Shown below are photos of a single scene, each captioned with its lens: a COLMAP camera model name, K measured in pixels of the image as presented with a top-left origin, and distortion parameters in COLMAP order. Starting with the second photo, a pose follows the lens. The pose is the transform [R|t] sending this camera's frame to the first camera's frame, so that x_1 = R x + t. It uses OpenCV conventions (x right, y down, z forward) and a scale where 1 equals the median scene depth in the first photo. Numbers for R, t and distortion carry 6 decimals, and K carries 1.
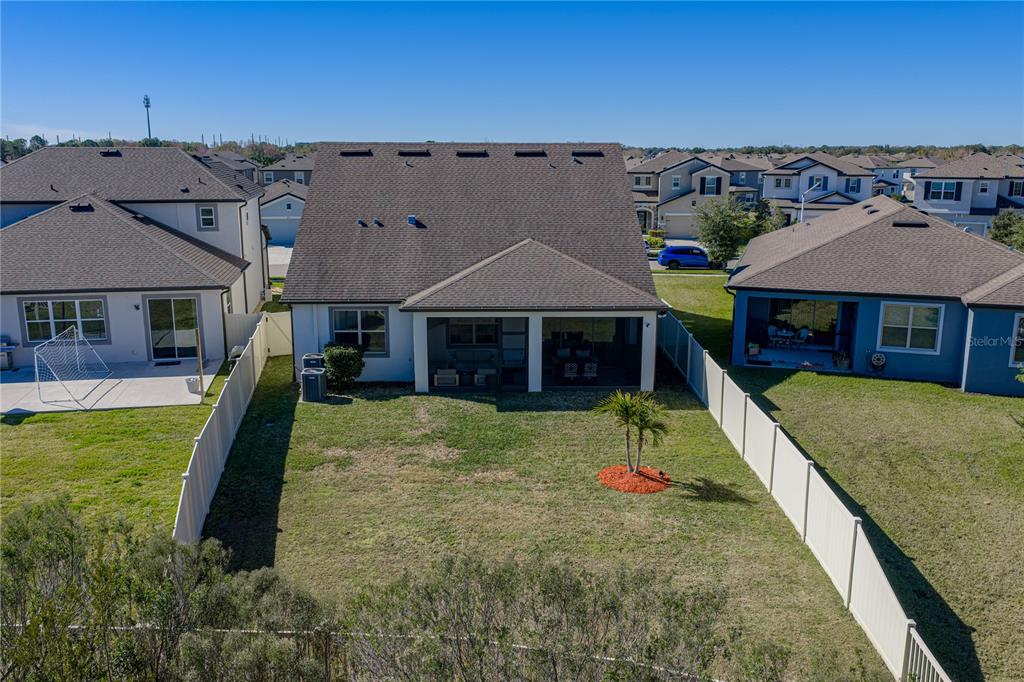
lens RADIAL K [[815.8, 0, 510.6], [0, 815.8, 341.1], [0, 0, 1]] dist [0.015552, 0.000123]
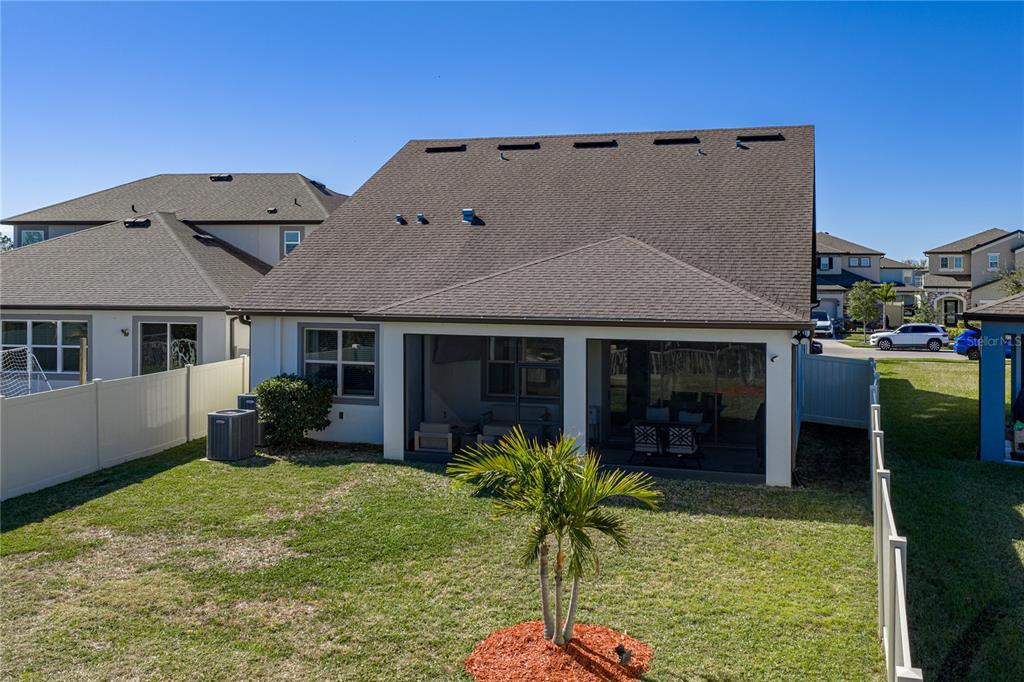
lens RADIAL K [[914.9, 0, 535.1], [0, 914.9, 254.8], [0, 0, 1]] dist [0.002646, -0.005795]
pose [[0.960003, 0.004627, -0.279951, 0.148947], [-0.063941, 0.977064, -0.203119, 0.037404], [0.272590, 0.212895, 0.938280, 0.297735]]
